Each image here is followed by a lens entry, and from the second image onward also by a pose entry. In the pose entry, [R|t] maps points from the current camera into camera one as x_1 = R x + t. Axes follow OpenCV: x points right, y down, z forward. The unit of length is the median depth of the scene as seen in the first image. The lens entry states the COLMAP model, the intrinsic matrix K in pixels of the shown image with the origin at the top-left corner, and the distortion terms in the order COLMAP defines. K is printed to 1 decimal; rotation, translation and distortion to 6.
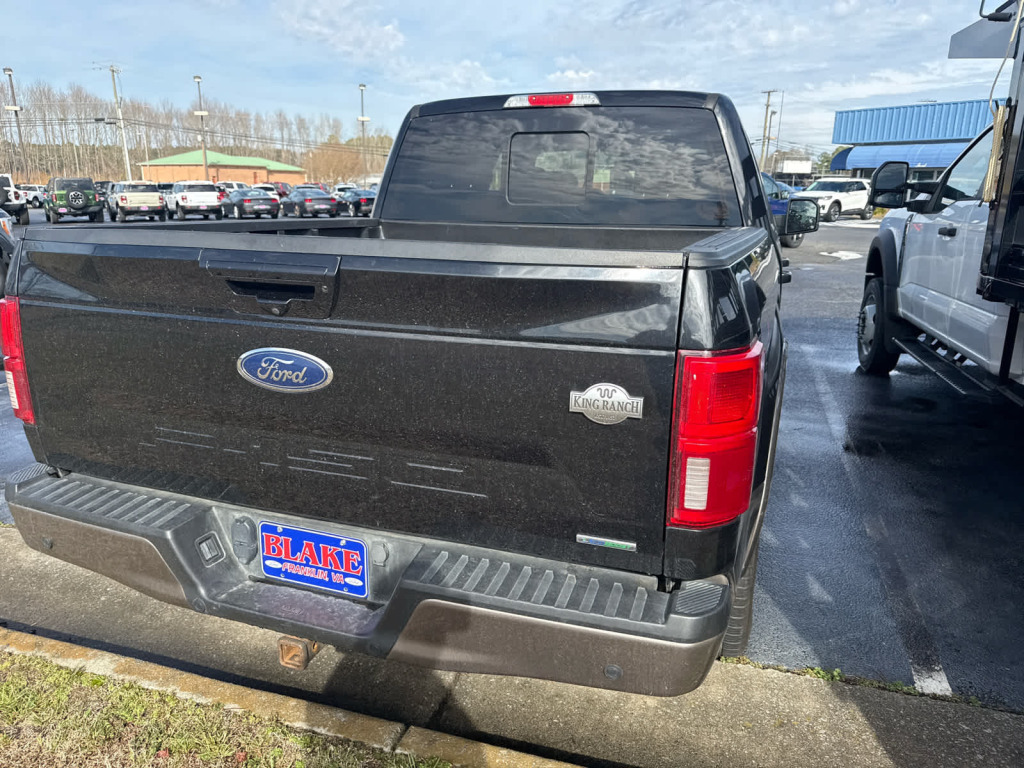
lens RADIAL K [[729.5, 0, 509.7], [0, 729.5, 386.3], [0, 0, 1]] dist [0.012002, -0.017910]
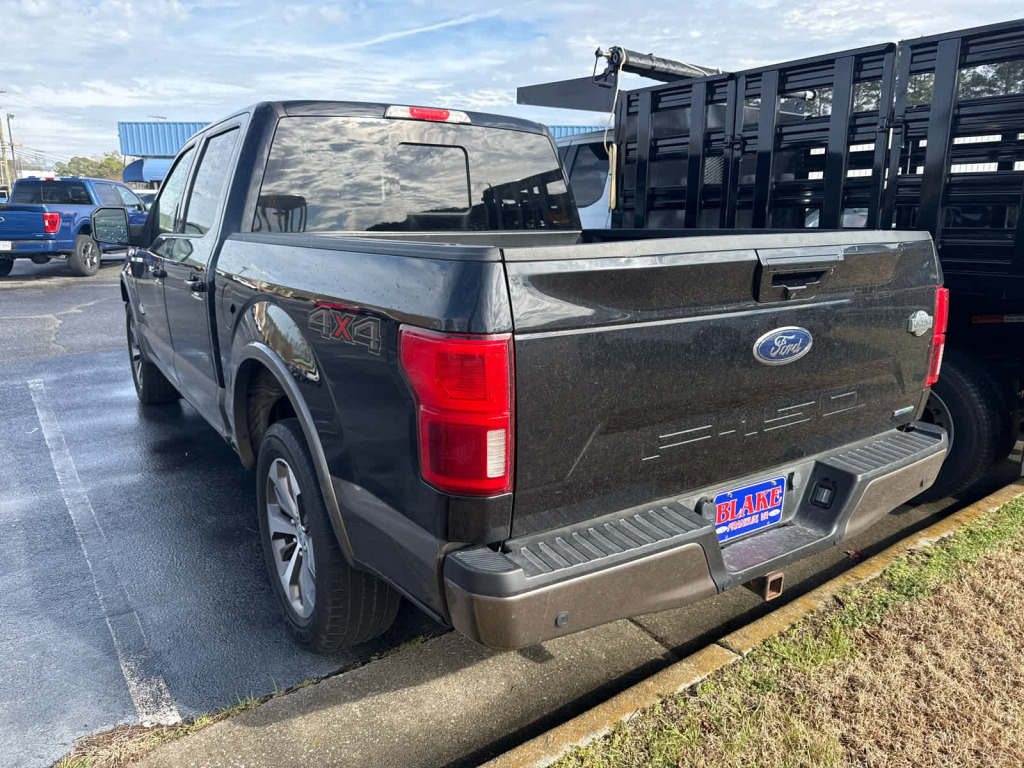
lens RADIAL K [[729.5, 0, 507.3], [0, 729.5, 386.0], [0, 0, 1]] dist [0.012002, -0.017910]
pose [[0.592969, -0.197597, 0.780604, -0.999799], [0.209919, 0.973836, 0.087050, -0.102940], [-0.777382, 0.112246, 0.618934, 0.397897]]
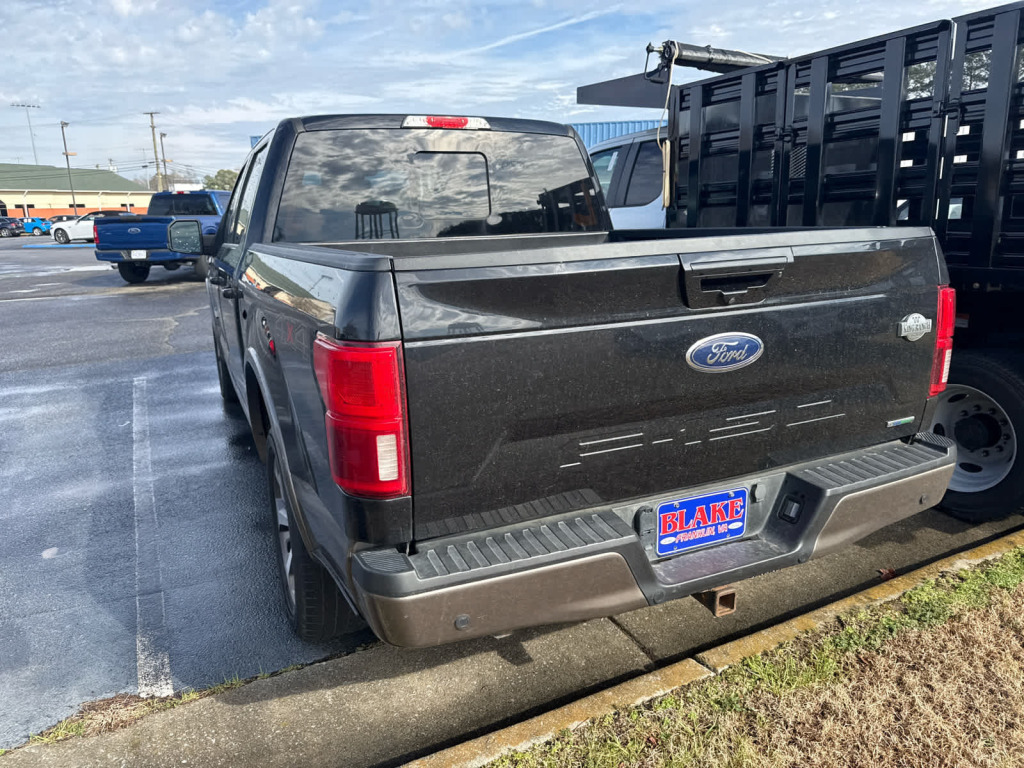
lens RADIAL K [[729.5, 0, 507.0], [0, 729.5, 386.4], [0, 0, 1]] dist [0.012002, -0.017910]
pose [[0.713064, -0.192390, 0.674186, -0.878090], [0.211583, 0.975829, 0.054685, -0.068839], [-0.668411, 0.103653, 0.736535, 0.247815]]
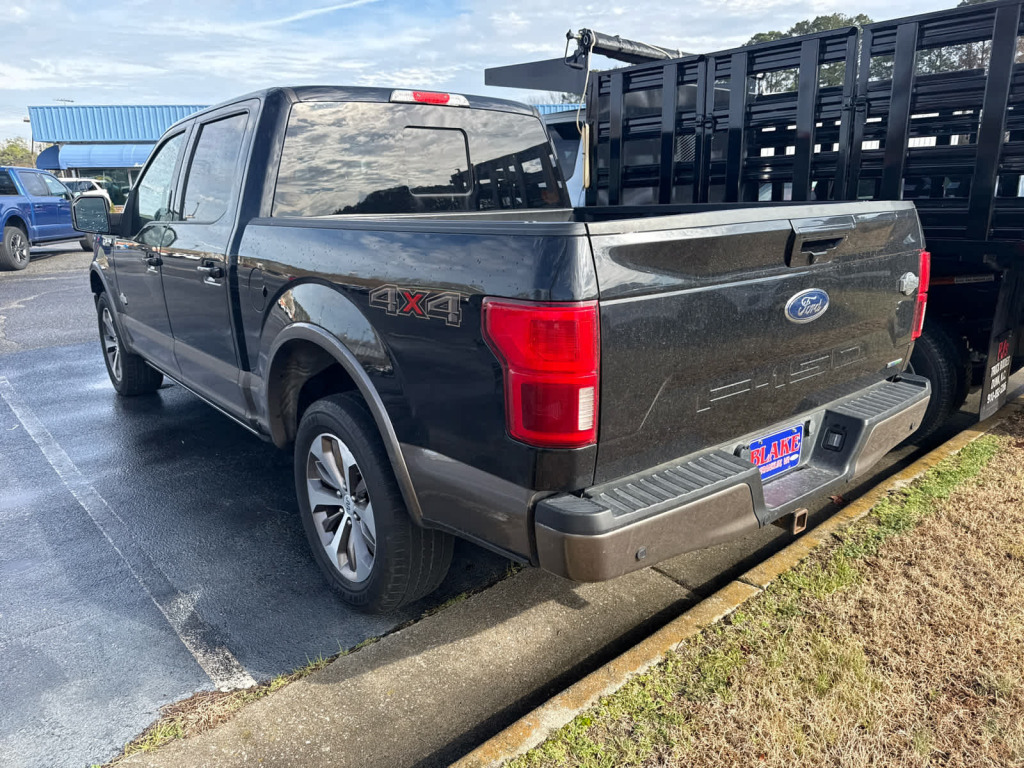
lens RADIAL K [[729.5, 0, 507.8], [0, 729.5, 388.8], [0, 0, 1]] dist [0.012002, -0.017910]
pose [[0.514634, -0.244403, 0.821839, -1.136040], [0.241967, 0.960952, 0.134254, -0.123845], [-0.822559, 0.129766, 0.553676, 0.470550]]
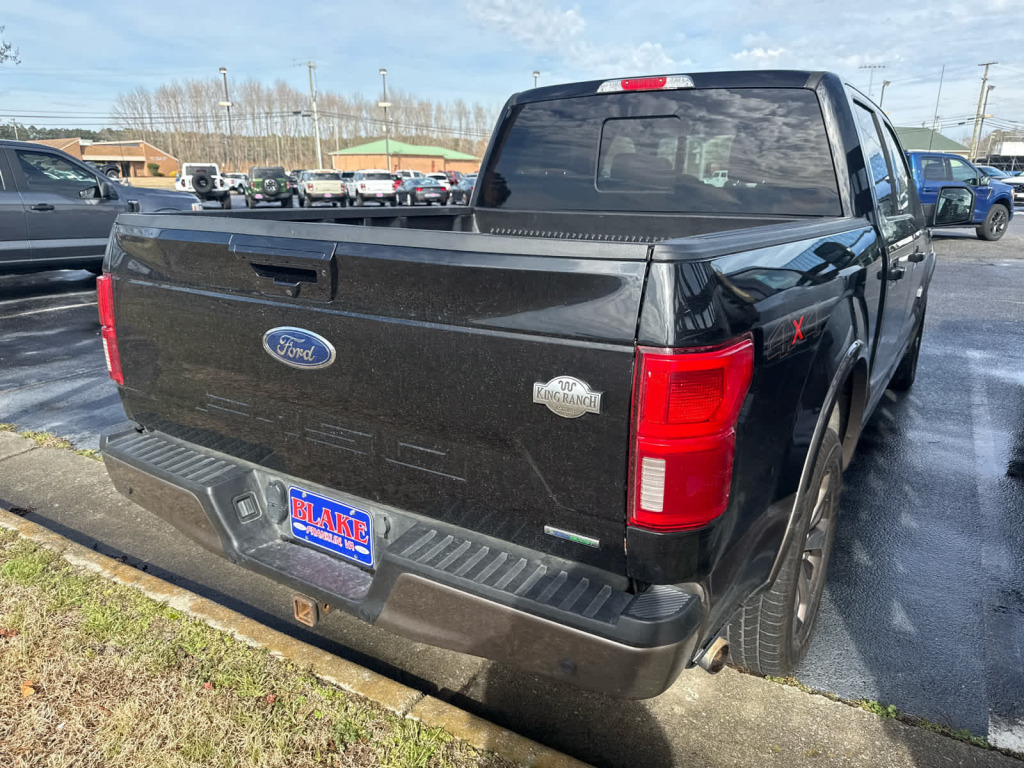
lens RADIAL K [[729.5, 0, 508.5], [0, 729.5, 389.9], [0, 0, 1]] dist [0.012002, -0.017910]
pose [[0.974073, 0.059762, -0.218199, 0.150265], [-0.055040, 0.998101, 0.027664, -0.004736], [0.219438, -0.014937, 0.975512, 0.010831]]
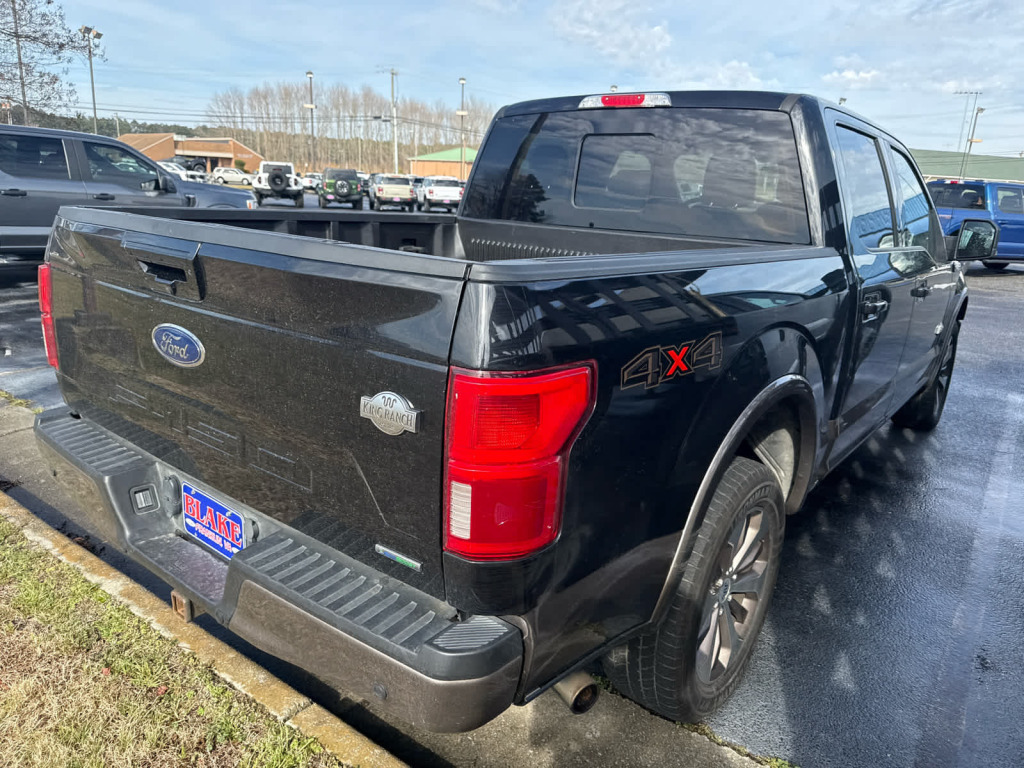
lens RADIAL K [[729.5, 0, 508.9], [0, 729.5, 382.4], [0, 0, 1]] dist [0.012002, -0.017910]
pose [[0.945530, 0.120808, -0.302289, 0.319426], [-0.122708, 0.992361, 0.012770, -0.027229], [0.301522, 0.025019, 0.953131, 0.072089]]
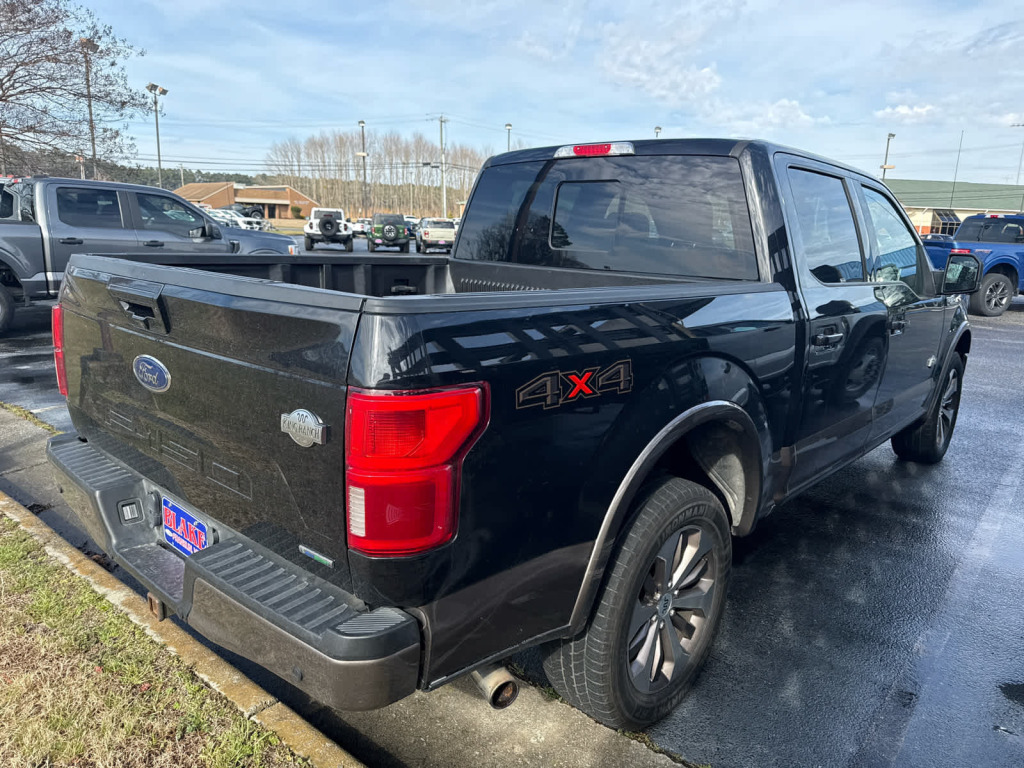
lens RADIAL K [[729.5, 0, 516.1], [0, 729.5, 388.5], [0, 0, 1]] dist [0.012002, -0.017910]
pose [[0.925646, 0.104707, -0.363616, 0.470325], [-0.121990, 0.992221, -0.024827, -0.027181], [0.358188, 0.067338, 0.931218, 0.038811]]
